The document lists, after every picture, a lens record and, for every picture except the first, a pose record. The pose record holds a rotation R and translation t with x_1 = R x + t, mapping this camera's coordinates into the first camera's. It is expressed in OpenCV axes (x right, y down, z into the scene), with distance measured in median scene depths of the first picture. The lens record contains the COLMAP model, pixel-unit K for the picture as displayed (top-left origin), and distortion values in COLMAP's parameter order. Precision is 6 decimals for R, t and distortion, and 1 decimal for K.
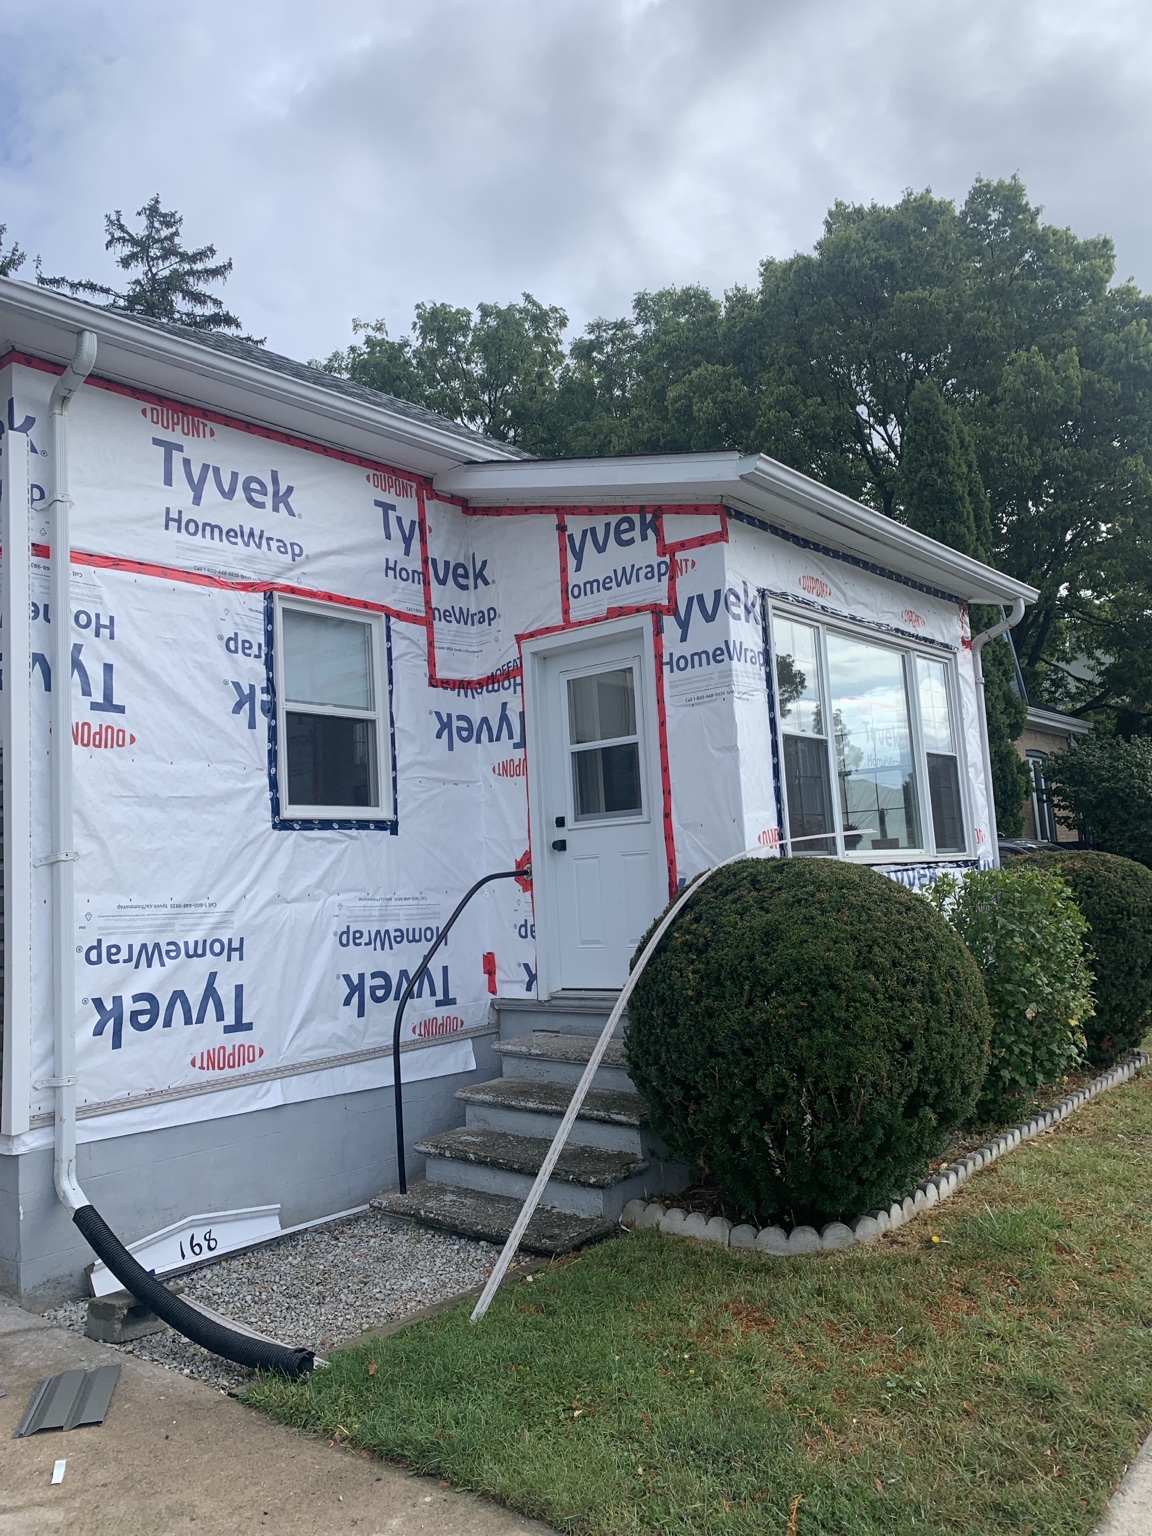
lens RADIAL K [[1140.8, 0, 567.8], [0, 1140.8, 761.8], [0, 0, 1]] dist [0.046386, 0.001394]
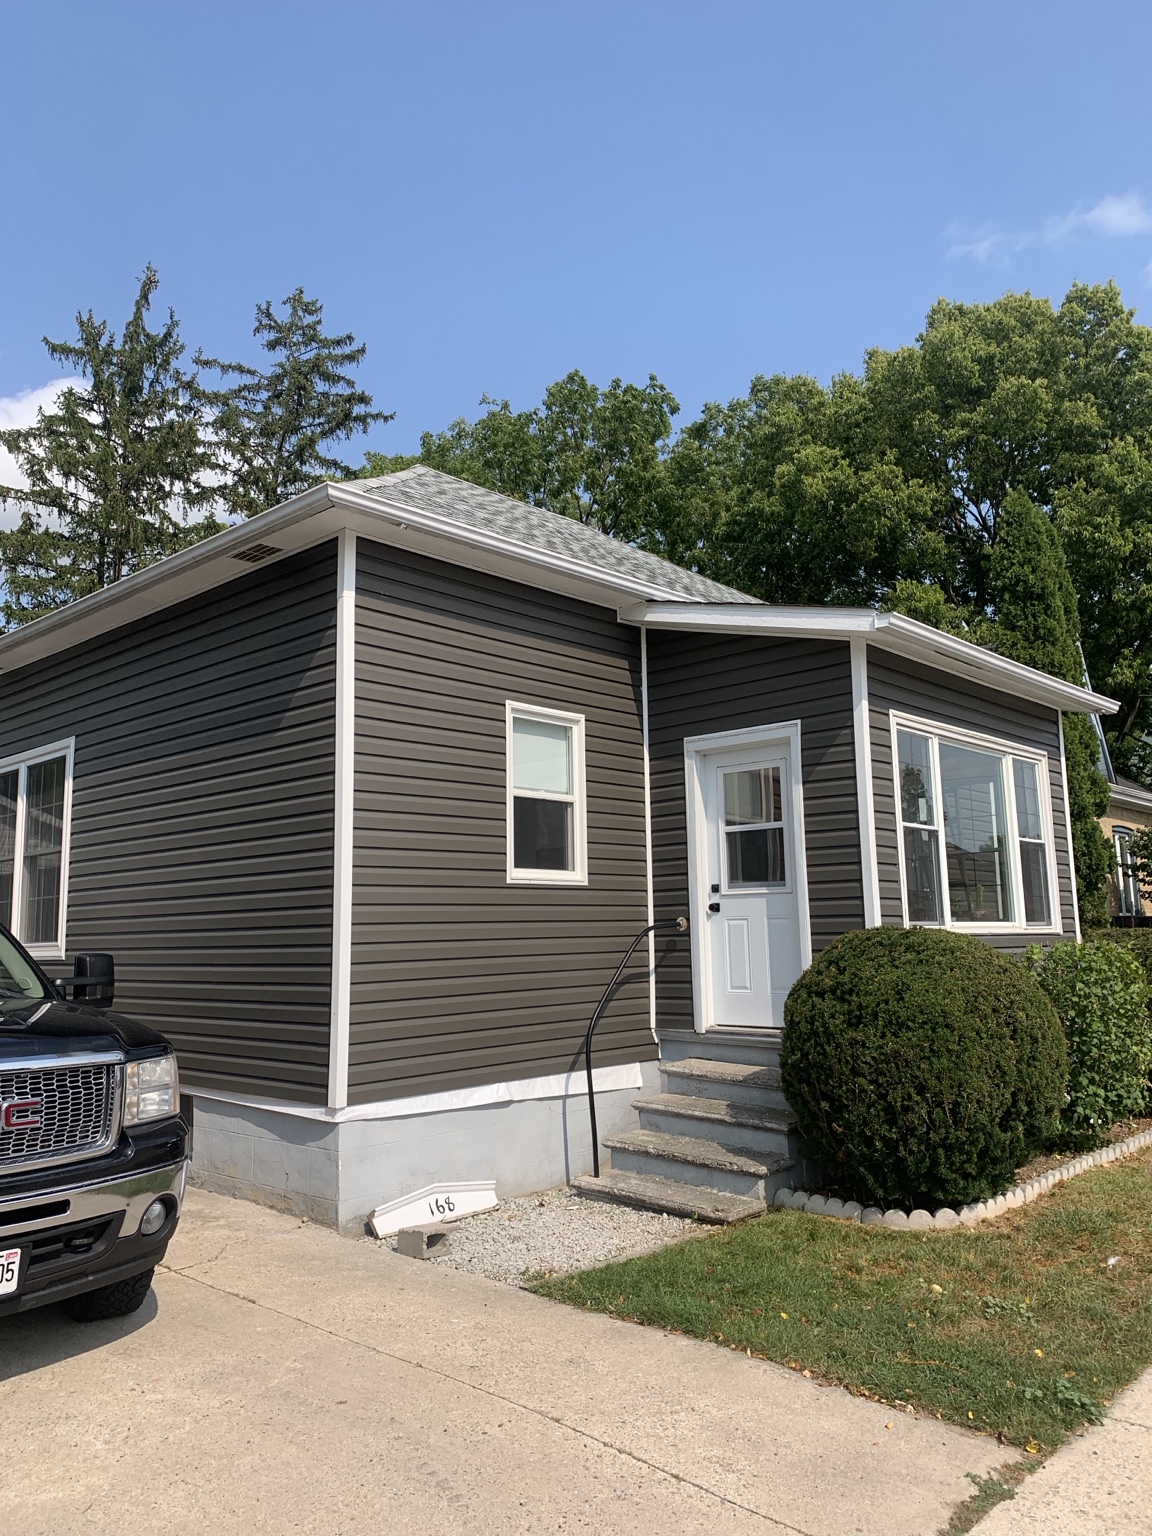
lens RADIAL K [[1140.8, 0, 582.0], [0, 1140.8, 771.1], [0, 0, 1]] dist [0.046386, 0.001394]
pose [[0.997971, 0.031480, -0.055335, -0.090490], [-0.033412, 0.998851, -0.034347, -0.028568], [0.054191, 0.036126, 0.997877, -0.258942]]
